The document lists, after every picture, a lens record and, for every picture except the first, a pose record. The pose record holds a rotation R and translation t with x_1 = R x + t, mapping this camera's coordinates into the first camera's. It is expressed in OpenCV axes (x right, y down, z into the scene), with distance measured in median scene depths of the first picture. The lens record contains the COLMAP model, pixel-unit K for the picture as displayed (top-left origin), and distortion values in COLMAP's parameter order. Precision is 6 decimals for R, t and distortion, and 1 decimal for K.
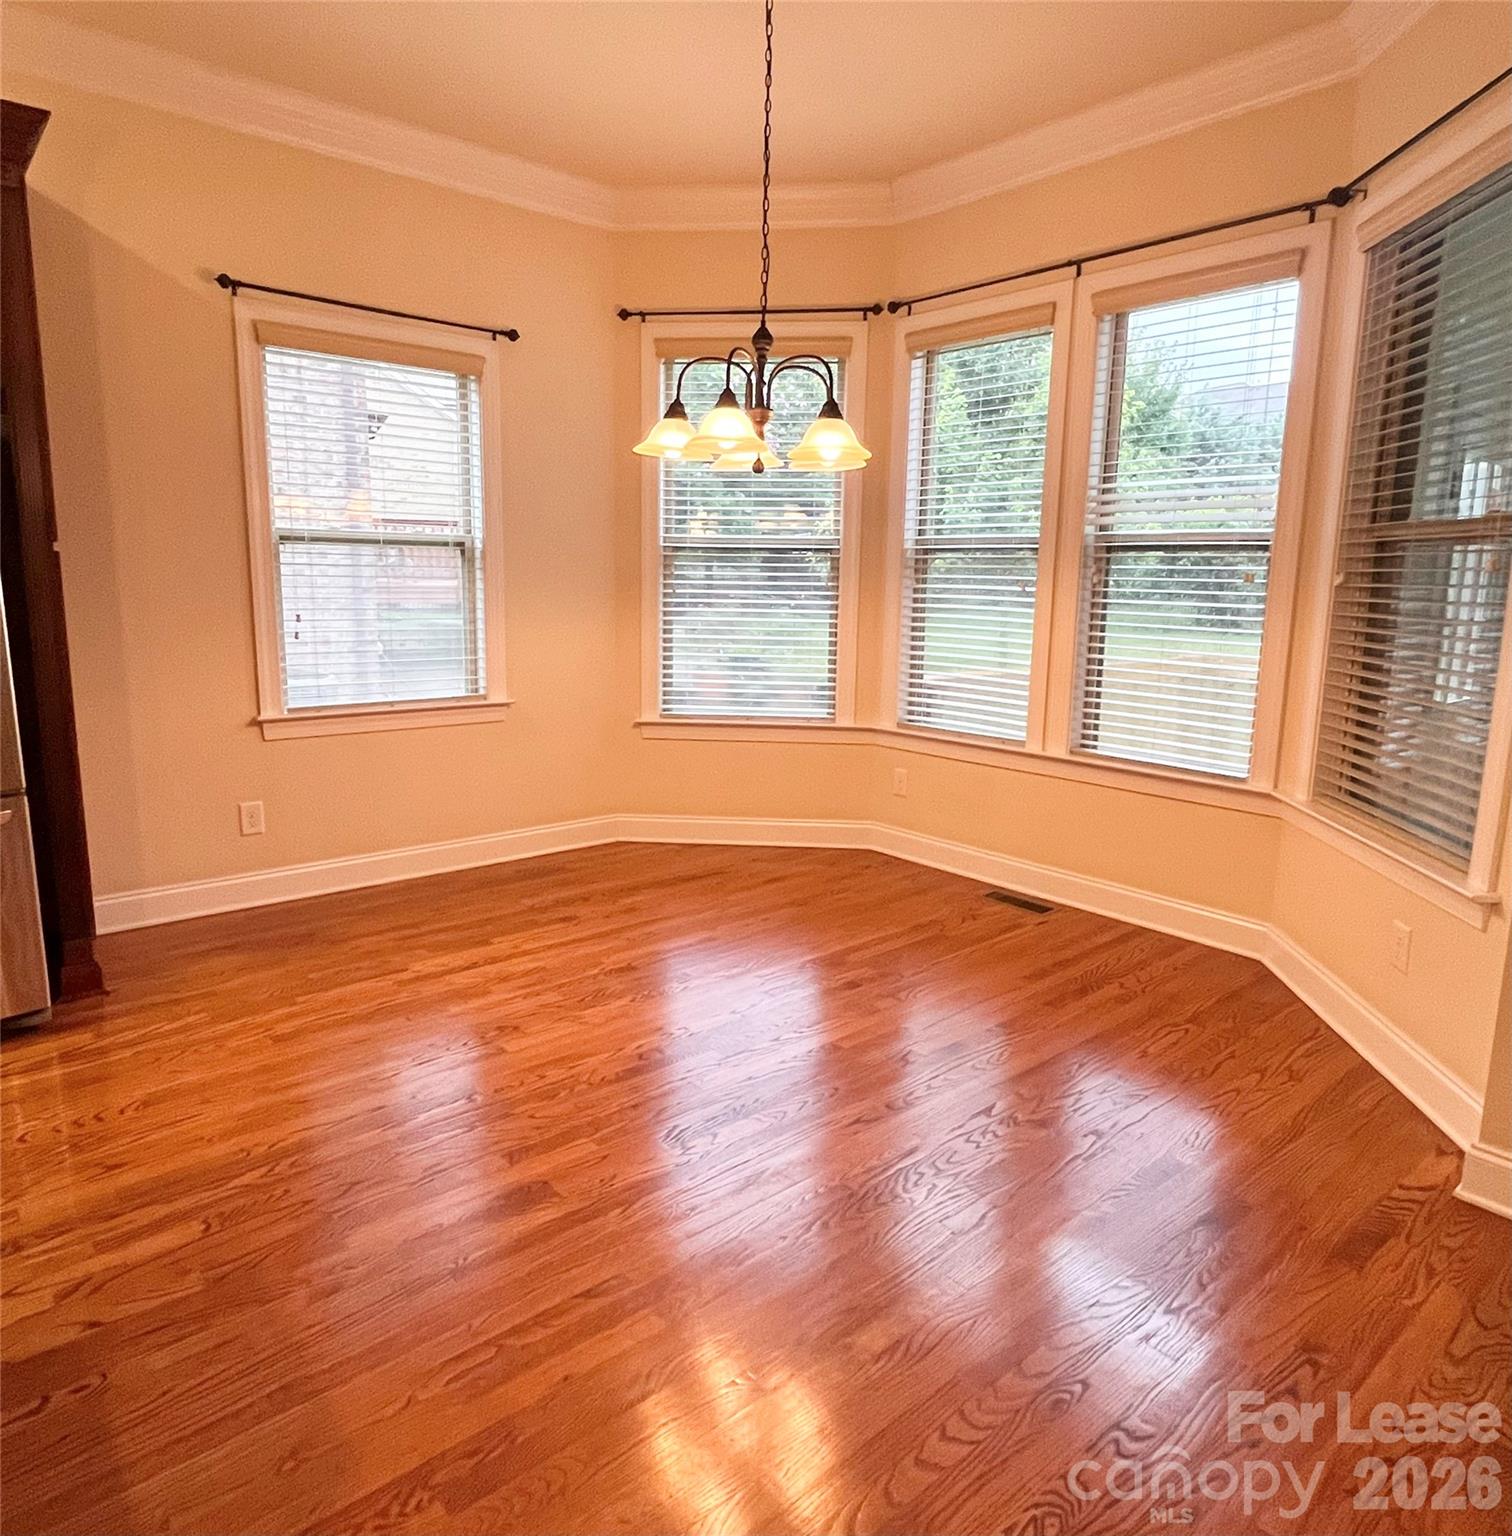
lens RADIAL K [[1020.7, 0, 753.0], [0, 1020.7, 756.4], [0, 0, 1]] dist [-0.001814, 0.006925]
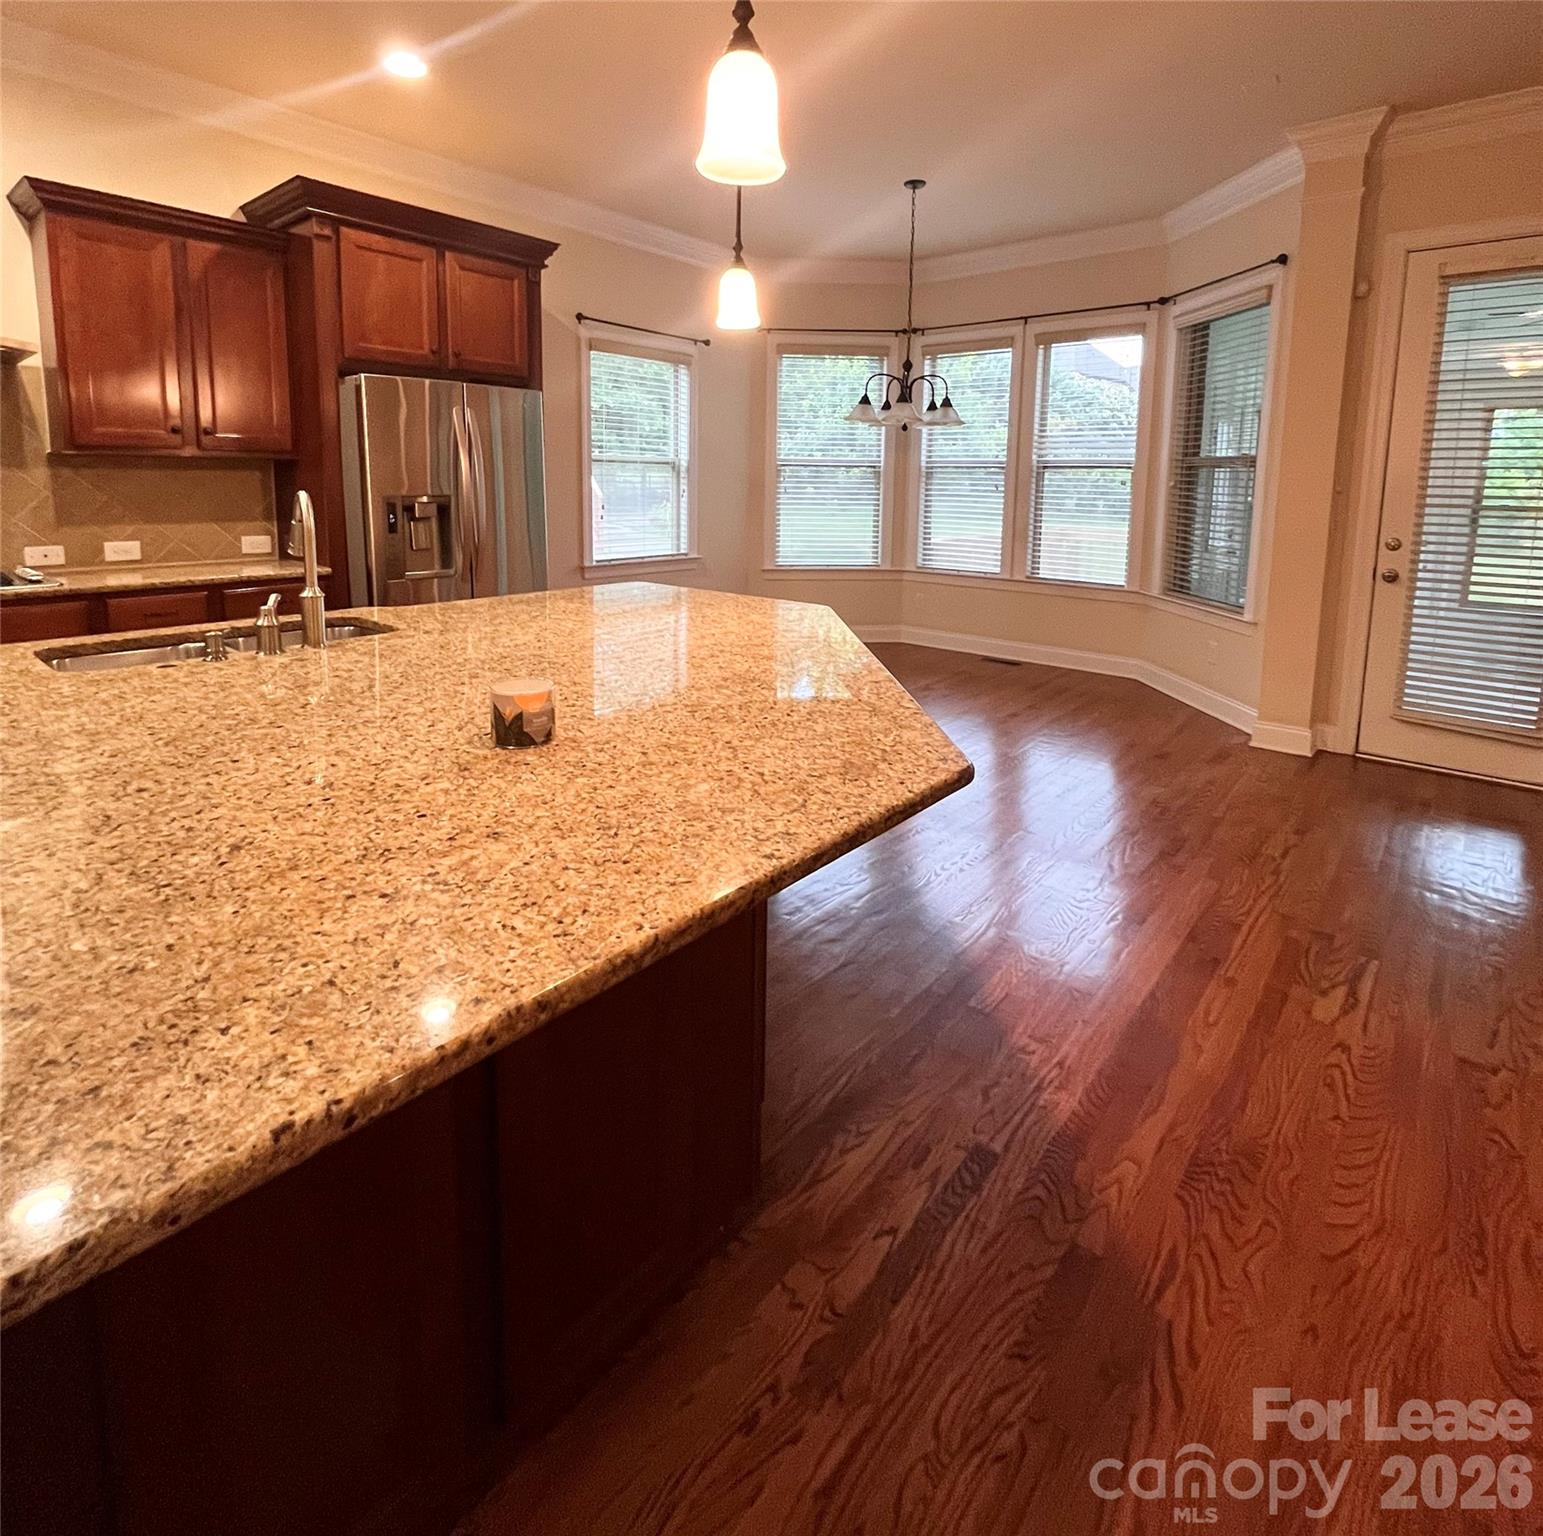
lens RADIAL K [[838.6, 0, 763.4], [0, 838.6, 594.9], [0, 0, 1]] dist [-0.004096, -0.000490]
pose [[0.987225, -0.022272, 0.157769, -0.424830], [0.028403, 0.998922, -0.036712, 0.074029], [-0.156781, 0.040724, 0.986793, -0.440339]]
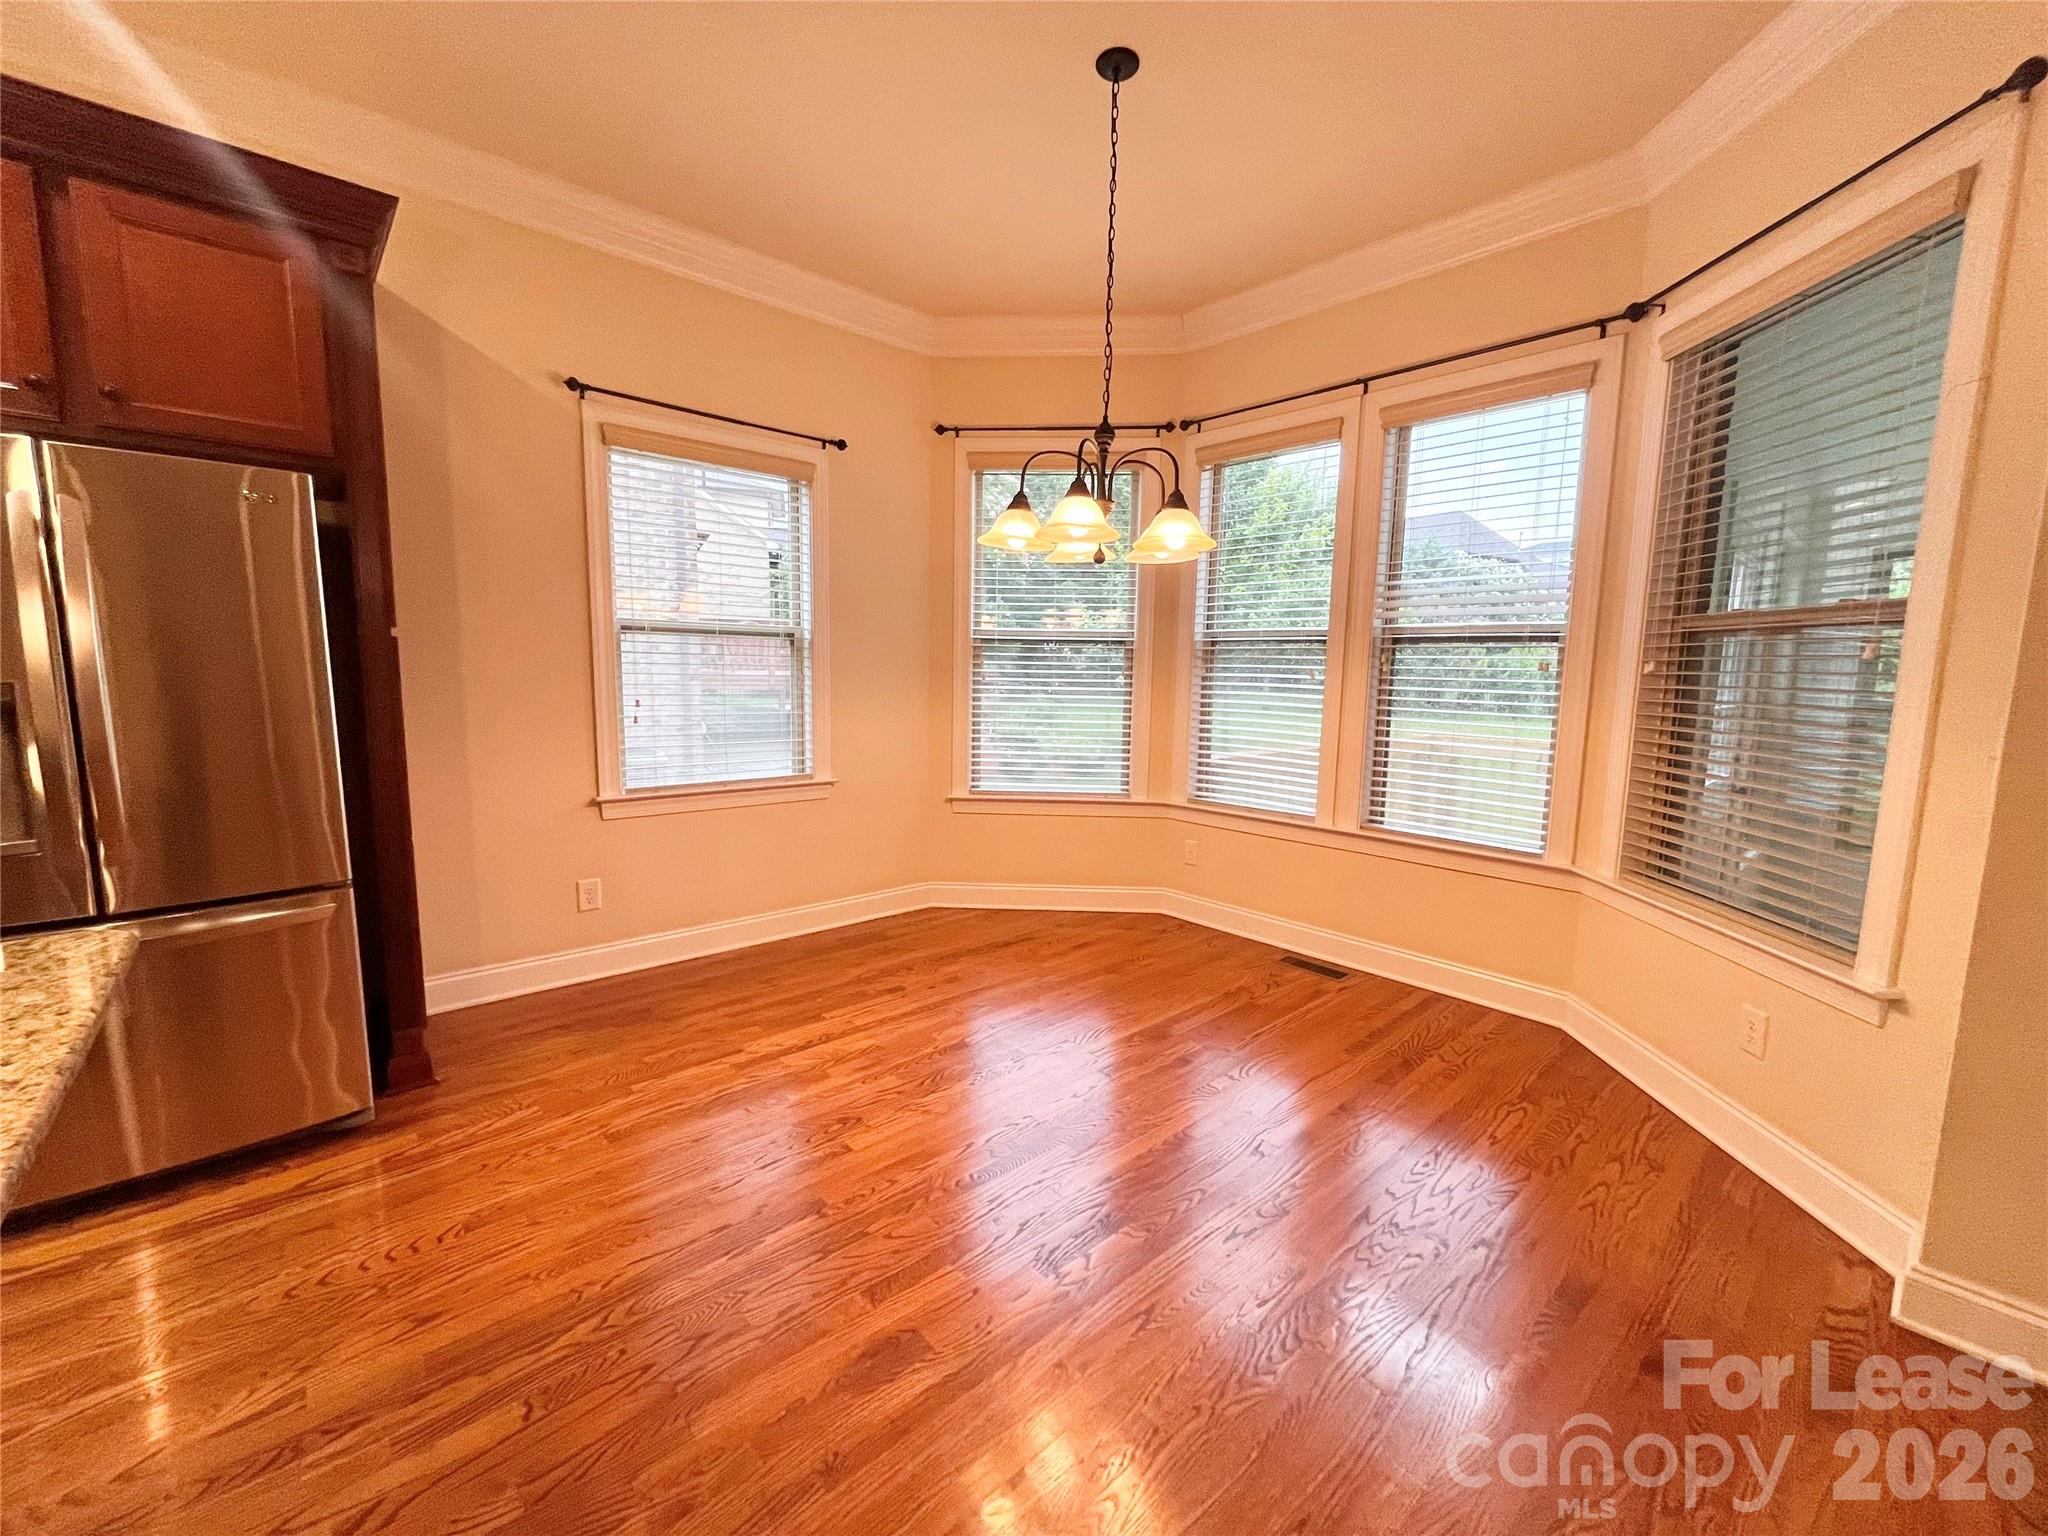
lens RADIAL K [[821.3, 0, 1025.0], [0, 821.3, 777.0], [0, 0, 1]] dist [-0.000531, 0.000885]
pose [[0.999499, -0.002194, 0.031586, -0.077230], [0.003573, 0.999040, -0.043666, -0.022490], [-0.031460, 0.043757, 0.998547, 0.153220]]
